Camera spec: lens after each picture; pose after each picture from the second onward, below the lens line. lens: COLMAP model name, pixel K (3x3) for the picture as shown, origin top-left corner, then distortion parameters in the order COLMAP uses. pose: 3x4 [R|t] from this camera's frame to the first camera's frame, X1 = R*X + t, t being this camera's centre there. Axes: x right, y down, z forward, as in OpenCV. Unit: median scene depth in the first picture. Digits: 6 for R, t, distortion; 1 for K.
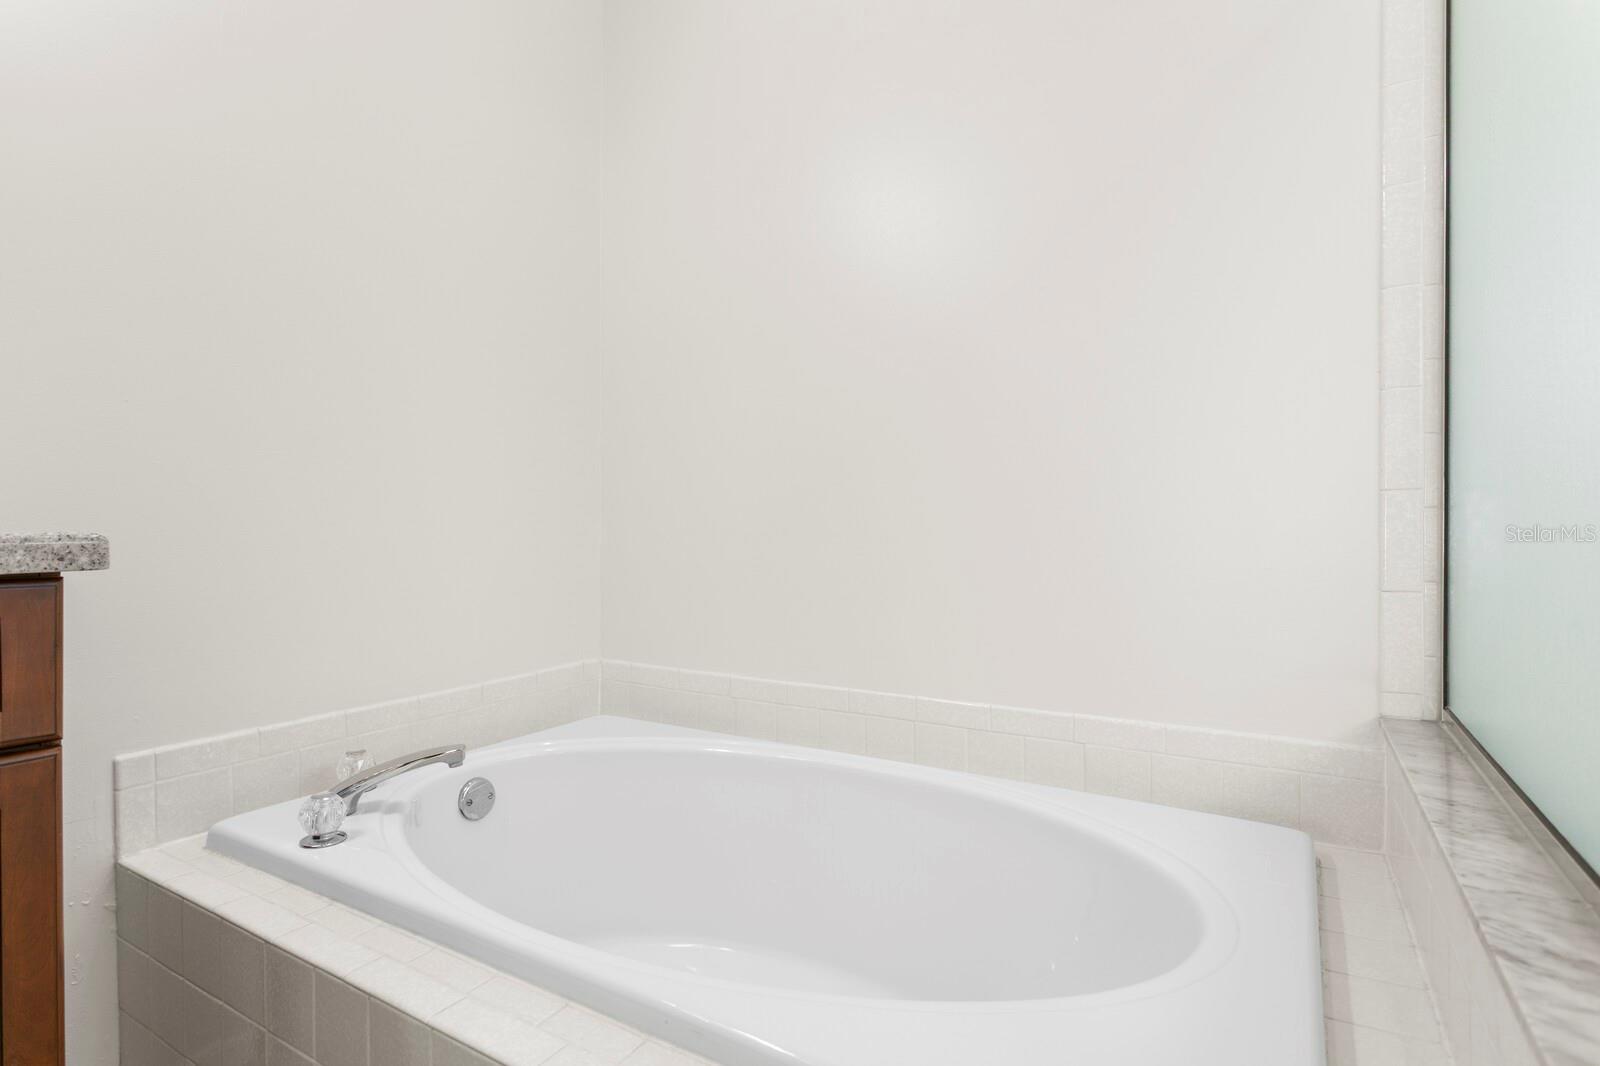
lens RADIAL K [[803.2, 0, 802.5], [0, 803.2, 541.8], [0, 0, 1]] dist [-0.017653, 0.009672]
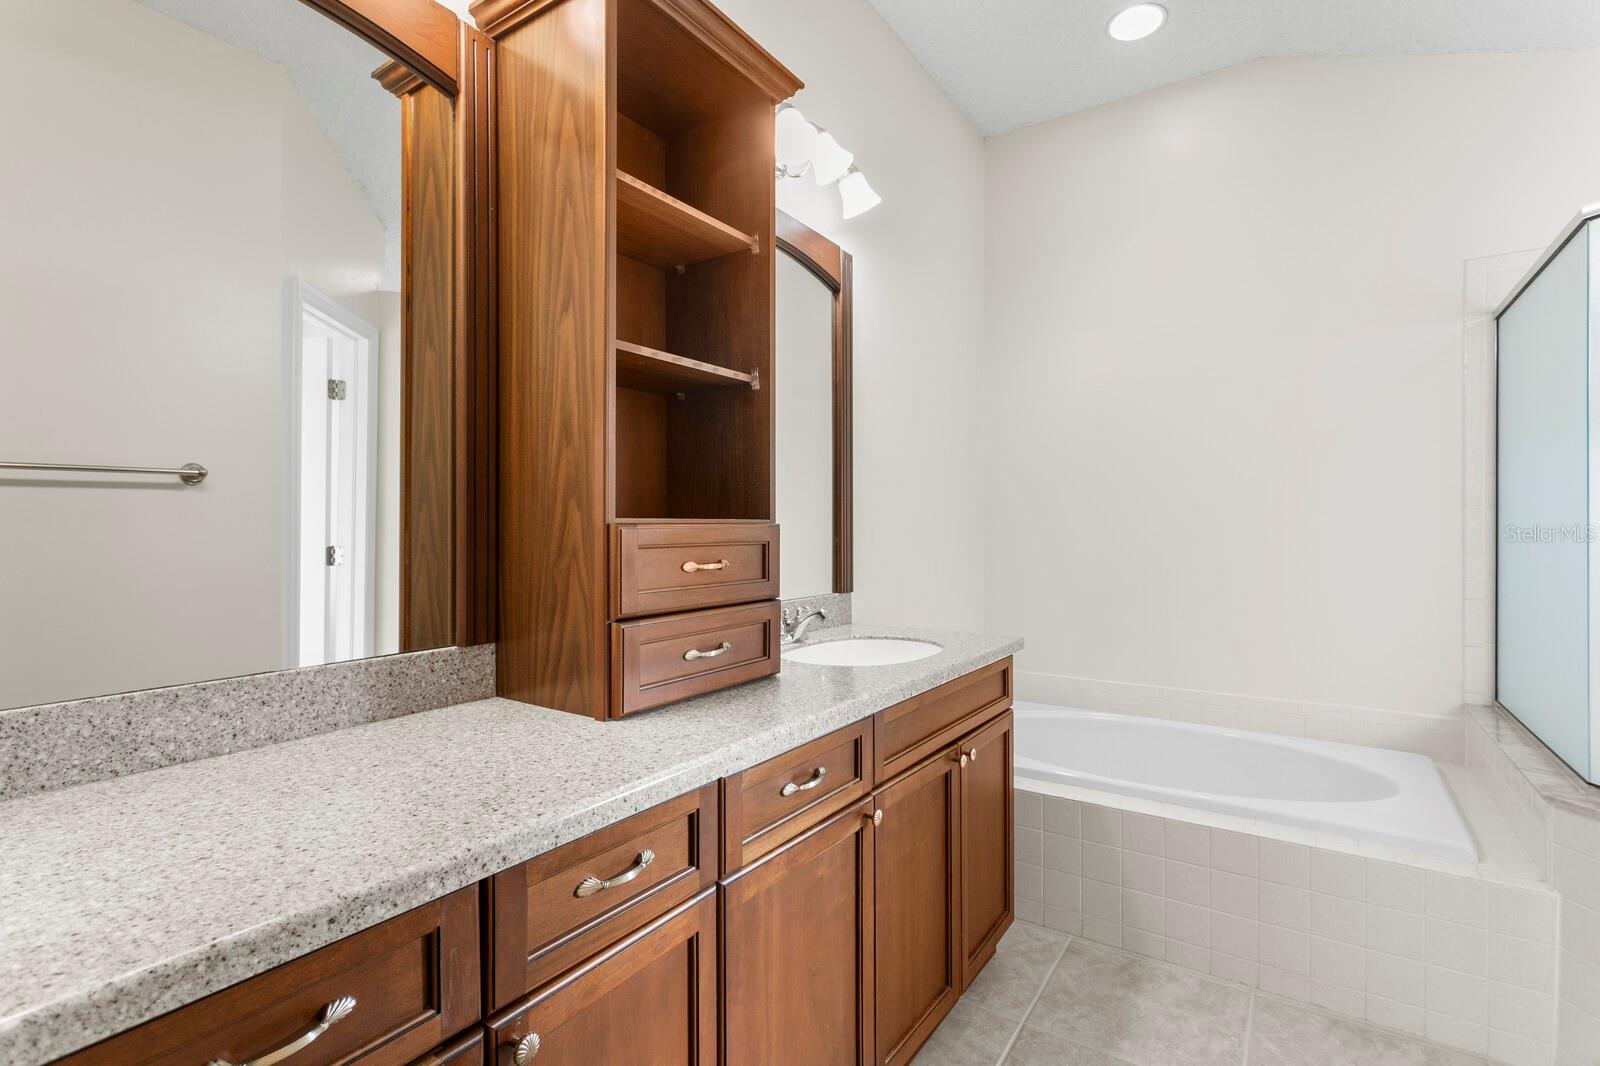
lens RADIAL K [[761.2, 0, 797.8], [0, 761.2, 529.0], [0, 0, 1]] dist [0.000771, 0.003571]
pose [[0.998552, -0.002356, -0.053735, -0.956466], [0.002306, 0.999997, -0.000997, -0.253435], [0.053737, 0.000872, 0.998555, -1.151525]]
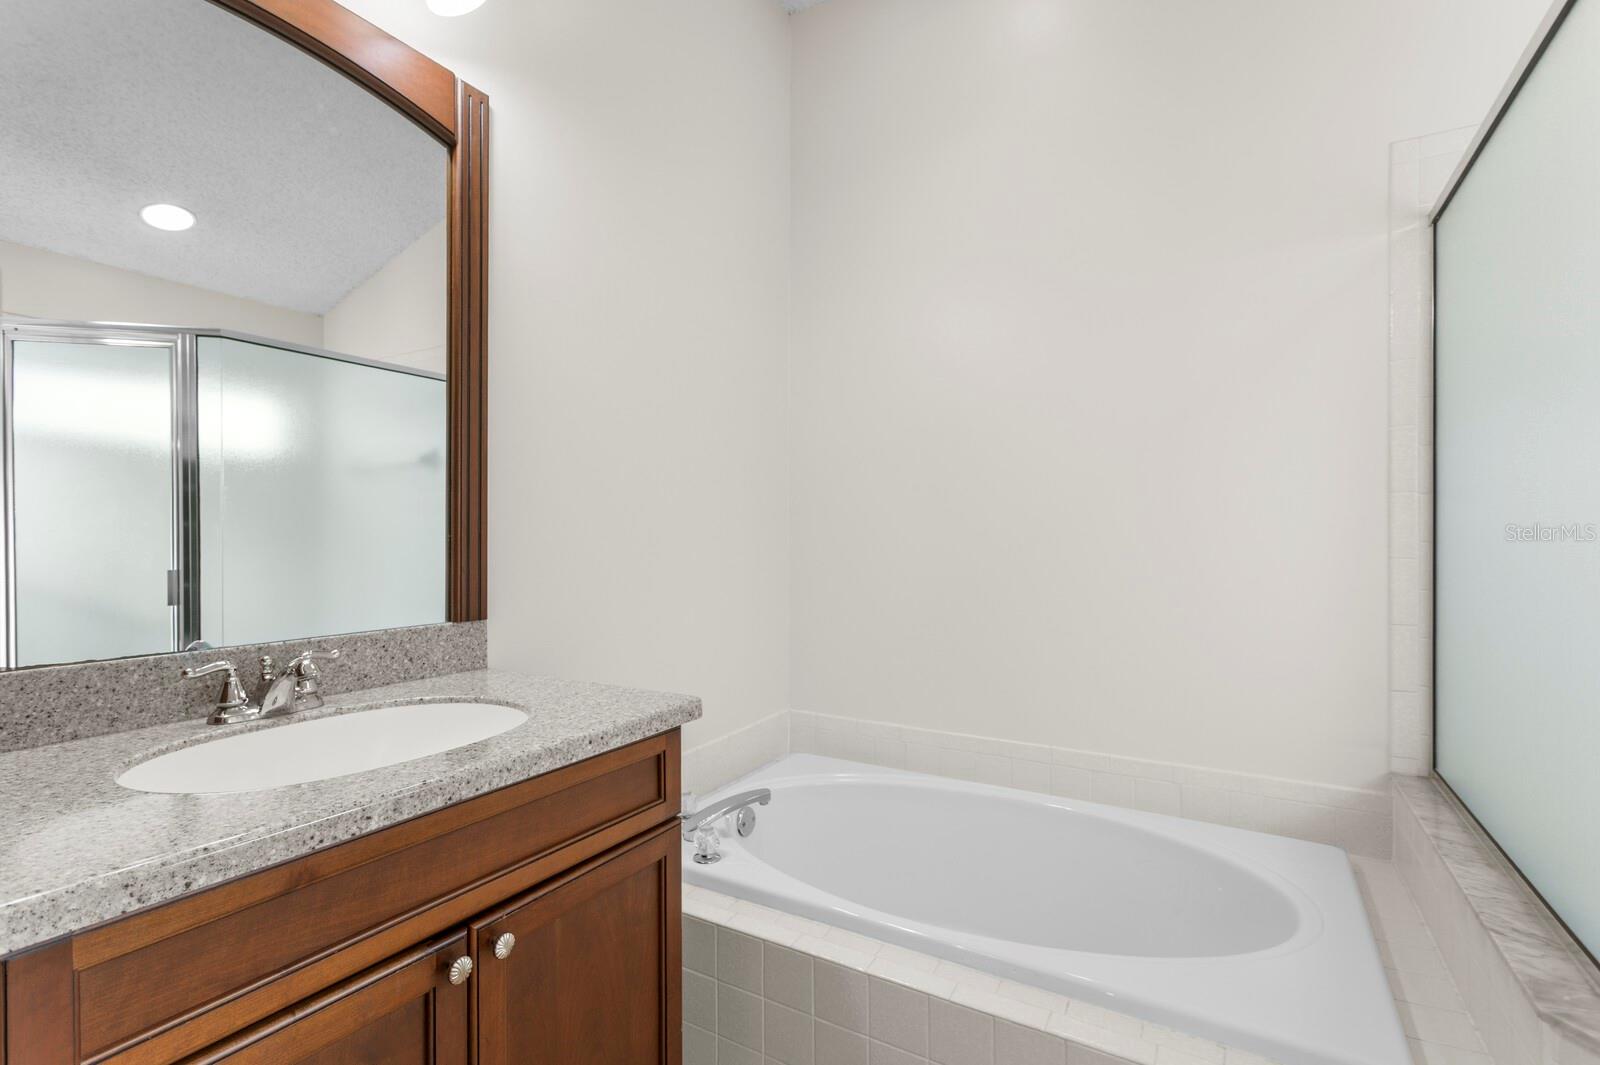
lens RADIAL K [[761.2, 0, 794.9], [0, 761.2, 534.1], [0, 0, 1]] dist [0.000771, 0.003571]
pose [[0.999971, -0.000835, 0.007543, -0.413129], [0.000875, 0.999986, -0.005300, -0.226139], [-0.007538, 0.005306, 0.999958, -0.438828]]
